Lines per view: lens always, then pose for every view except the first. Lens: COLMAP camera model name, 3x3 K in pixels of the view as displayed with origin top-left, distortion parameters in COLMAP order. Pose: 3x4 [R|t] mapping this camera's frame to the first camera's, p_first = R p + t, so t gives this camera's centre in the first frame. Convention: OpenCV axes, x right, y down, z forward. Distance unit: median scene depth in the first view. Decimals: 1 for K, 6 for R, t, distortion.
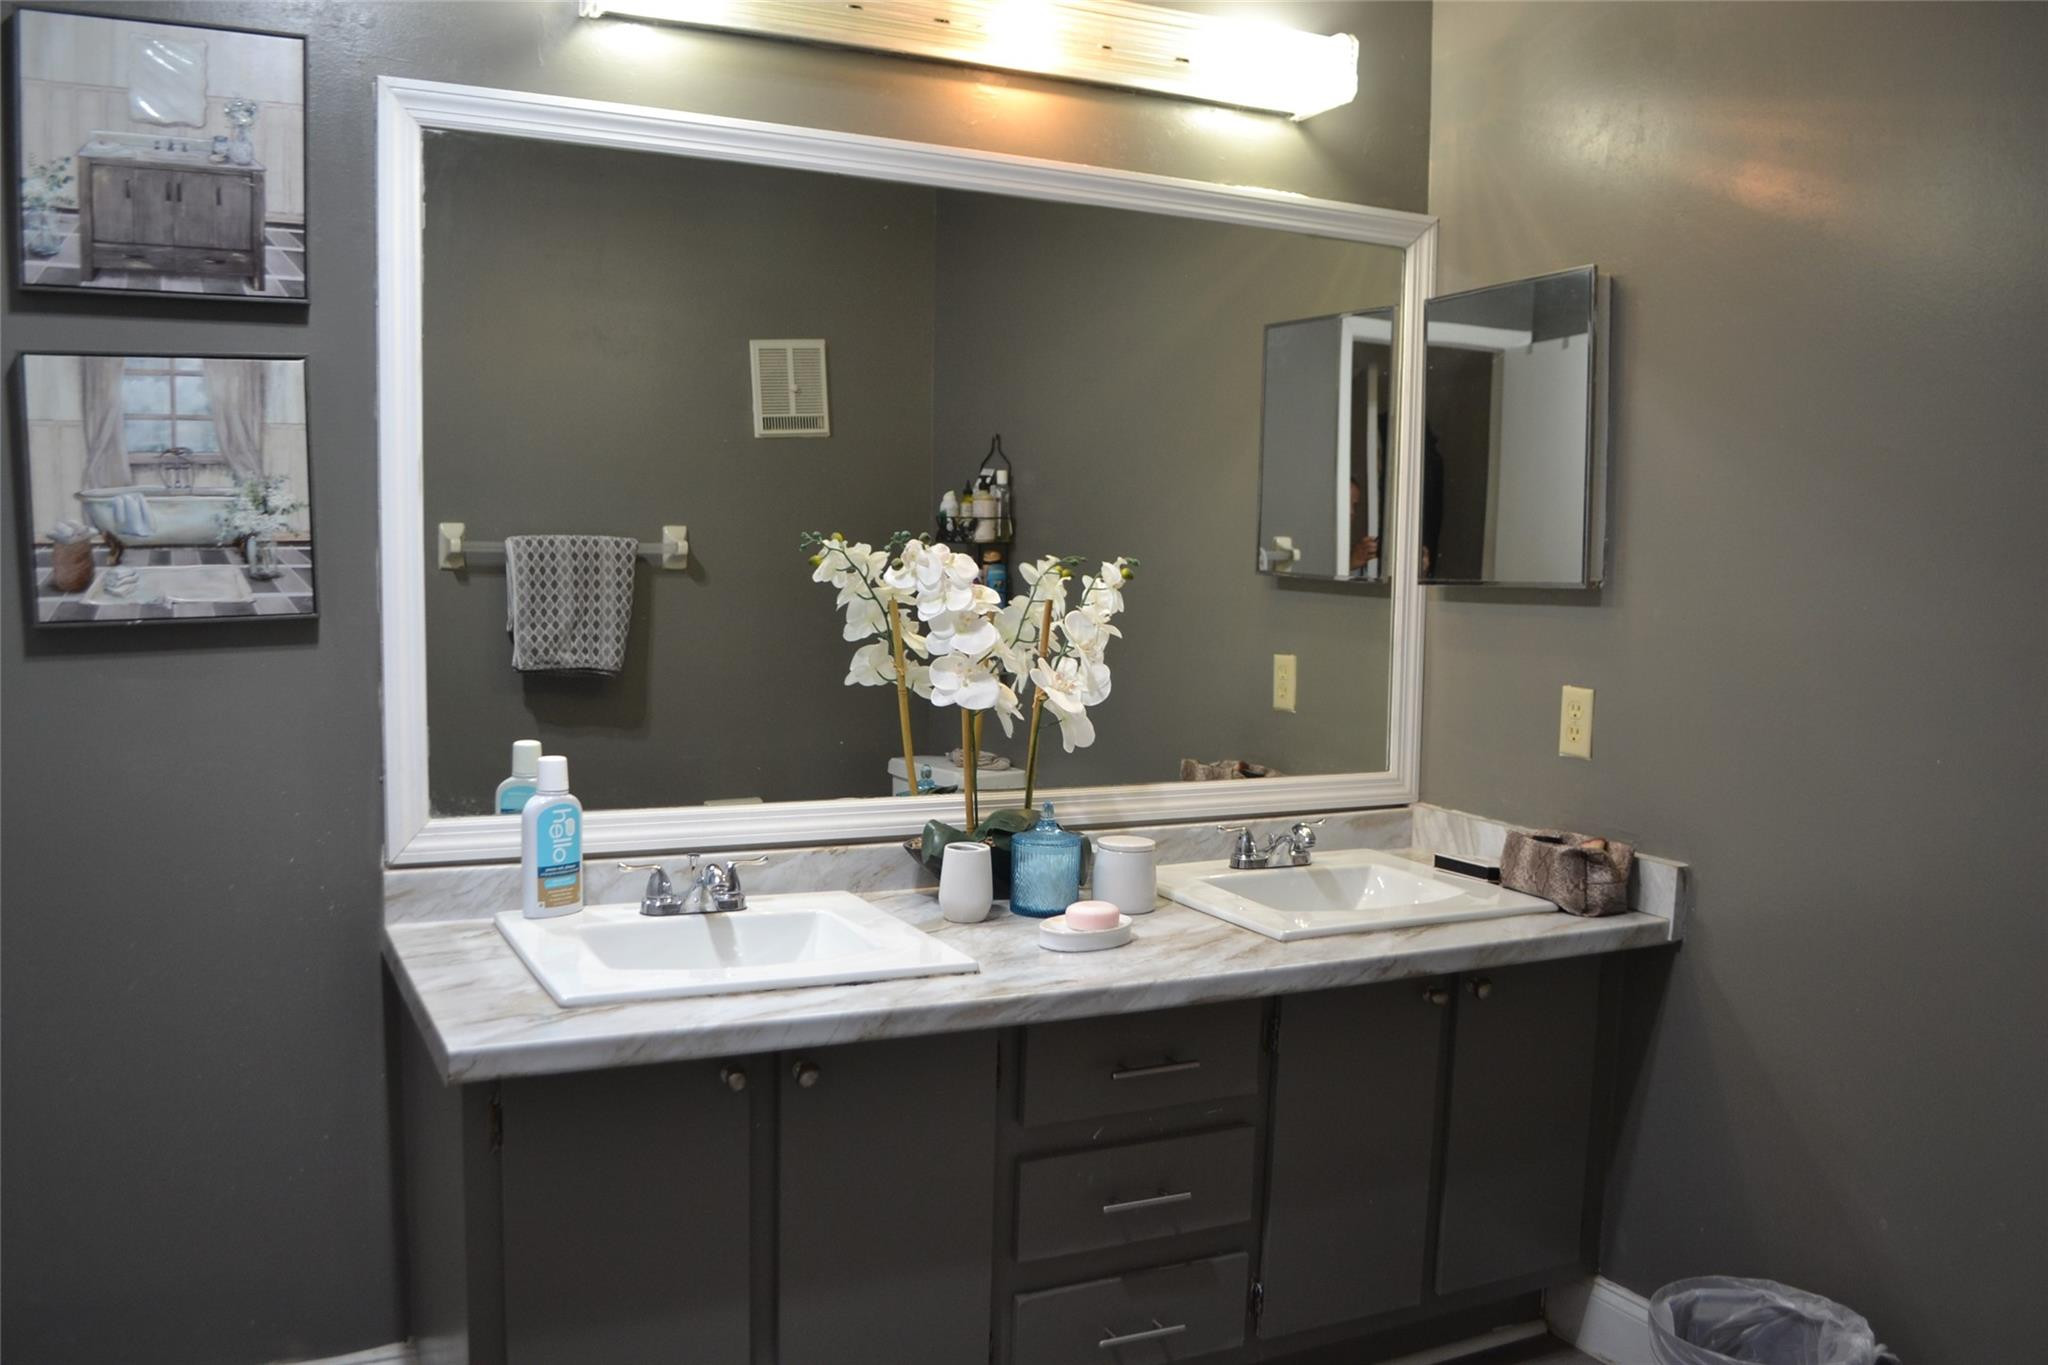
lens RADIAL K [[1650.3, 0, 1017.1], [0, 1650.3, 691.9], [0, 0, 1]] dist [-0.083848, 0.011700]
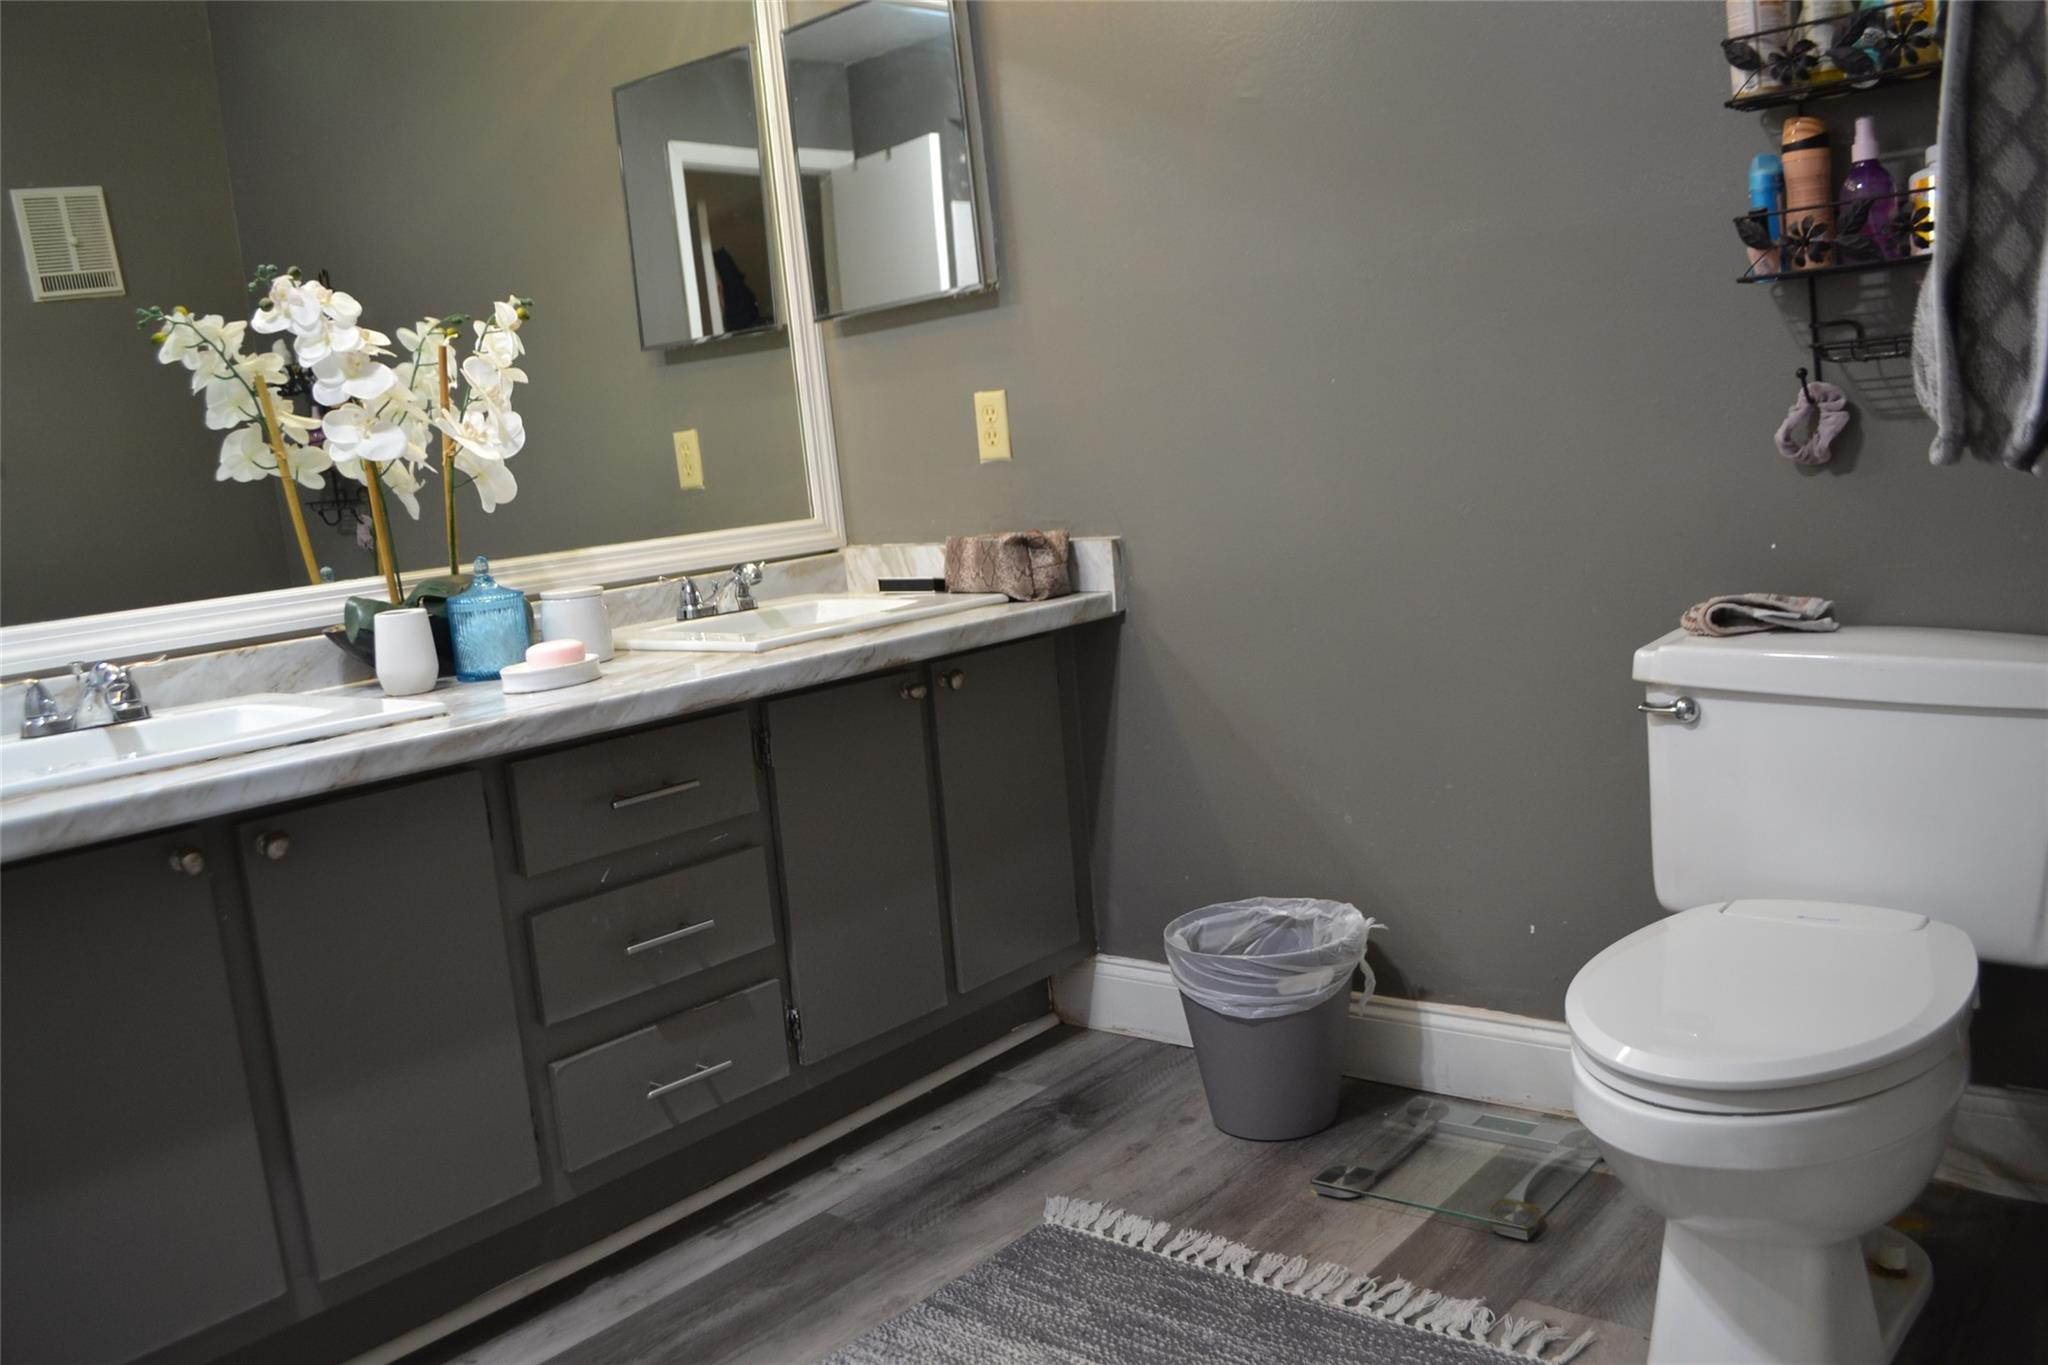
lens RADIAL K [[1650.3, 0, 1011.1], [0, 1650.3, 674.5], [0, 0, 1]] dist [-0.083848, 0.011700]
pose [[0.916171, -0.167521, 0.364097, -0.050921], [0.150167, 0.985759, 0.075685, 0.103062], [-0.371591, -0.014665, 0.928281, 0.043438]]
